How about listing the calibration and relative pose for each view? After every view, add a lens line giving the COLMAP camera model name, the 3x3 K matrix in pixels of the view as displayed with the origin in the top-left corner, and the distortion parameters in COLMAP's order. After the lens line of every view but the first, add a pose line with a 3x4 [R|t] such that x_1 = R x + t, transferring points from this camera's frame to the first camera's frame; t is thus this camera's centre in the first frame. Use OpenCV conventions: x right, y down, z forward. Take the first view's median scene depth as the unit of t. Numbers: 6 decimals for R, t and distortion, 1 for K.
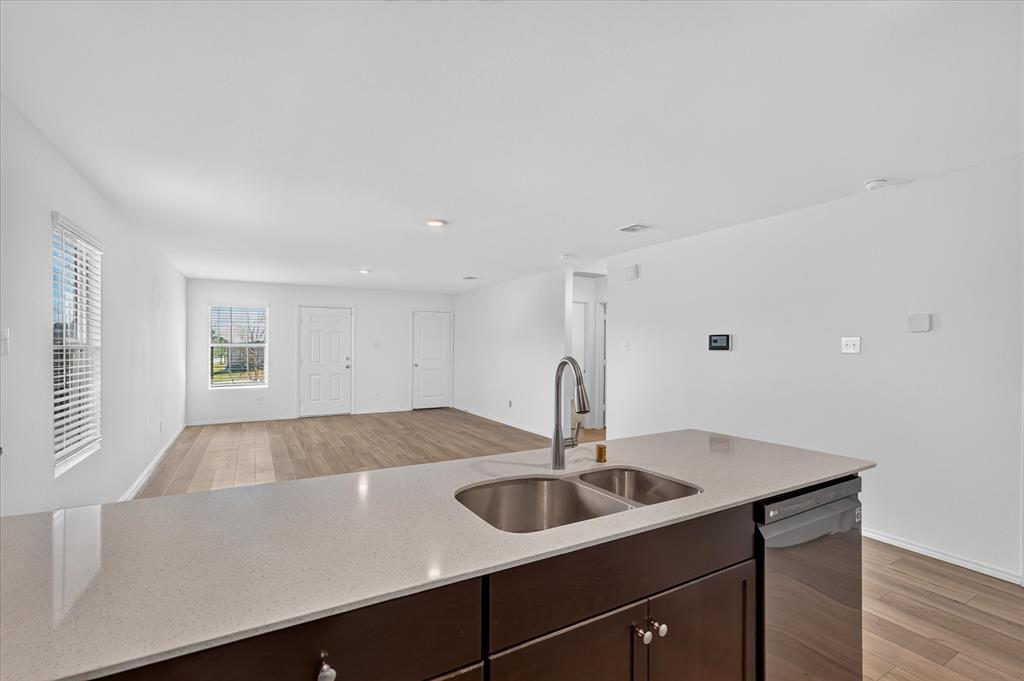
lens RADIAL K [[455.7, 0, 513.7], [0, 455.7, 345.8], [0, 0, 1]] dist [-0.018343, 0.007542]
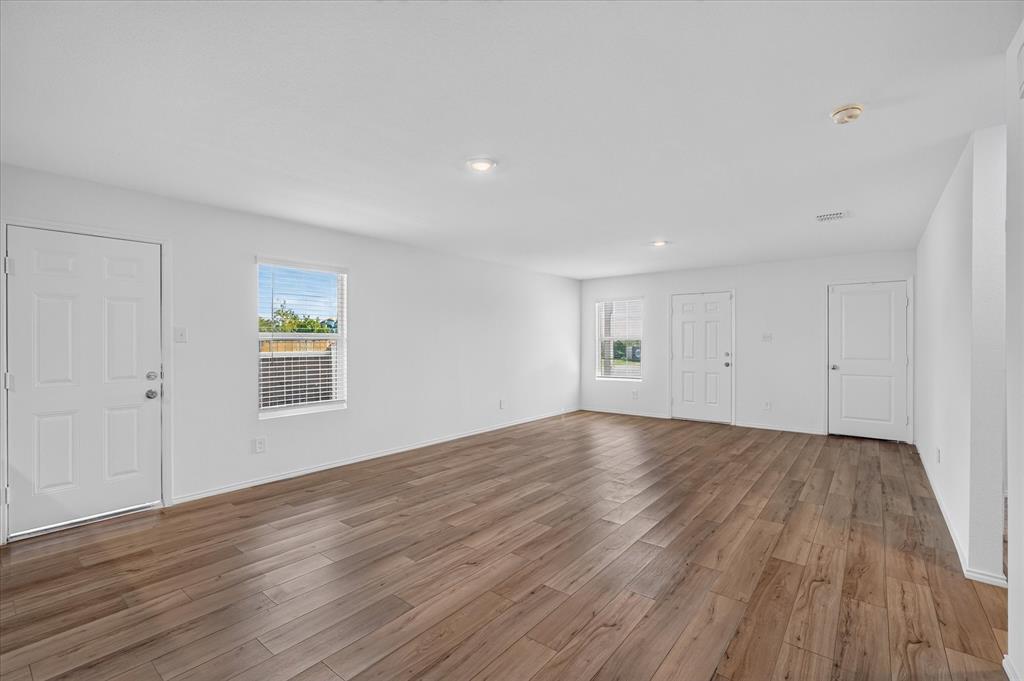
lens RADIAL K [[455.7, 0, 512.8], [0, 455.7, 343.8], [0, 0, 1]] dist [-0.018343, 0.007542]
pose [[0.369608, 0.003882, -0.929180, 0.237242], [0.003806, 0.999977, 0.005692, 0.003488], [0.929180, -0.005640, 0.369585, 0.355534]]
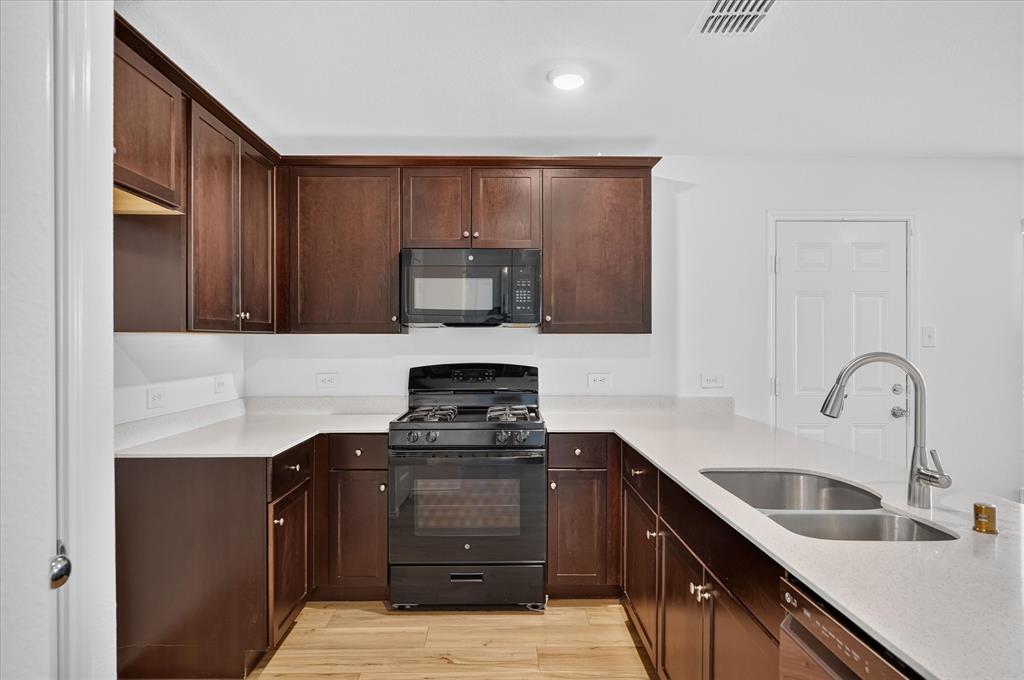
lens RADIAL K [[455.7, 0, 512.7], [0, 455.7, 340.6], [0, 0, 1]] dist [-0.018343, 0.007542]
pose [[-0.476854, 0.000739, -0.878982, 0.153016], [-0.001947, 0.999996, 0.001897, -0.000961], [0.878980, 0.002616, -0.476851, 0.120849]]
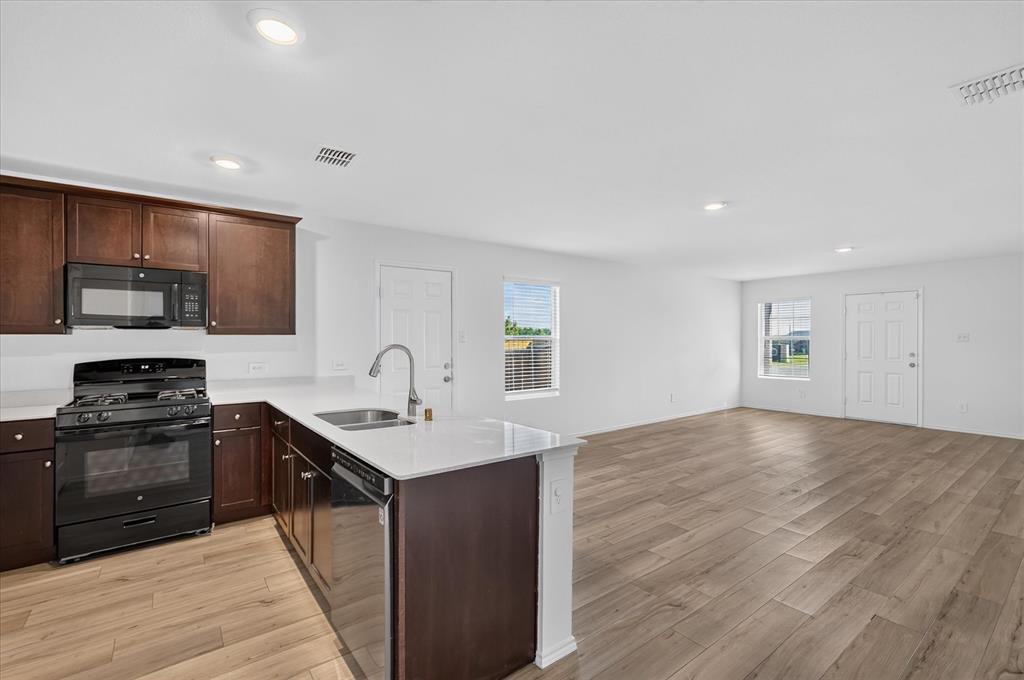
lens RADIAL K [[455.7, 0, 511.8], [0, 455.7, 338.1], [0, 0, 1]] dist [-0.018343, 0.007542]
pose [[0.127810, -0.002931, -0.991794, 0.319847], [0.002700, 0.999993, -0.002607, -0.000108], [0.991795, -0.002344, 0.127817, 0.214094]]
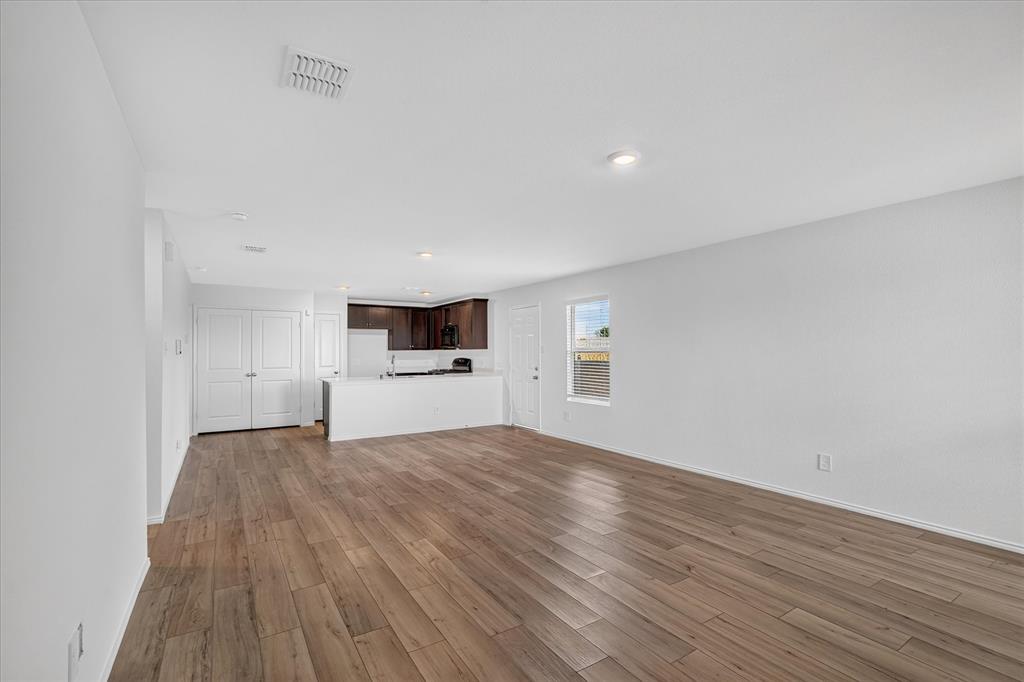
lens RADIAL K [[455.7, 0, 500.9], [0, 455.7, 345.5], [0, 0, 1]] dist [-0.018343, 0.007542]
pose [[-0.999328, 0.001599, -0.036620, -0.154429], [0.002230, 0.999849, -0.017206, 0.003608], [0.036587, -0.017276, -0.999181, 1.049889]]
